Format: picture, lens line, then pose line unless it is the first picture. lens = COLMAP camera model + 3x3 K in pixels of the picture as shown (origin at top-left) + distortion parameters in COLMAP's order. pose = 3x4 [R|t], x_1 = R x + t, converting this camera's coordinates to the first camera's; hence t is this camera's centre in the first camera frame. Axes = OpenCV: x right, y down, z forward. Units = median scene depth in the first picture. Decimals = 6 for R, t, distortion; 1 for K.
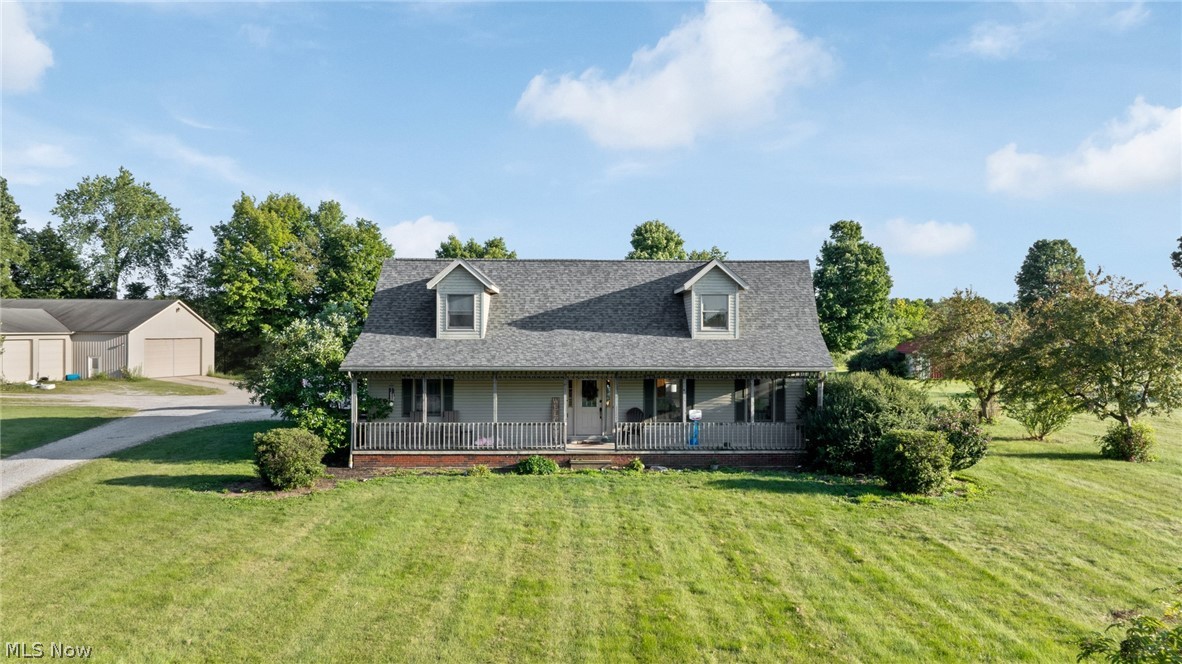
lens RADIAL K [[825.3, 0, 592.9], [0, 825.3, 358.0], [0, 0, 1]] dist [-0.054289, 0.054059]
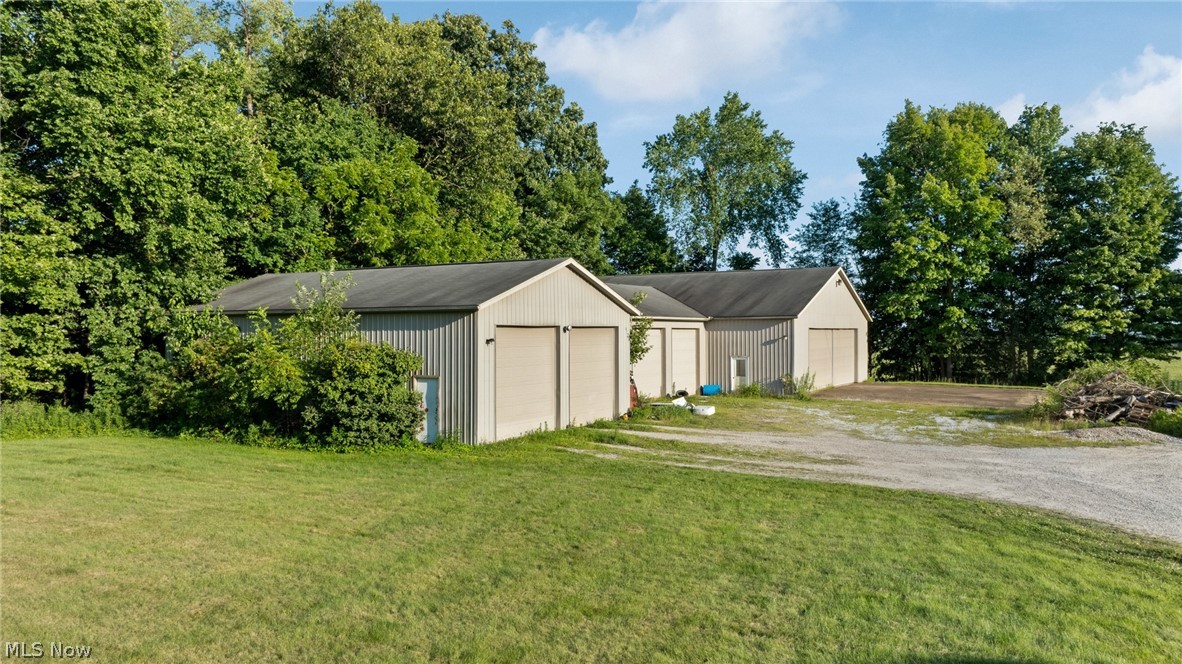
lens RADIAL K [[789.8, 0, 591.0], [0, 789.8, 332.0], [0, 0, 1]] dist [-0.057841, 0.060086]
pose [[0.854970, -0.009498, -0.518590, -0.329388], [-0.007826, 0.999482, -0.031207, -0.000739], [0.518618, 0.030739, 0.854453, 0.357587]]
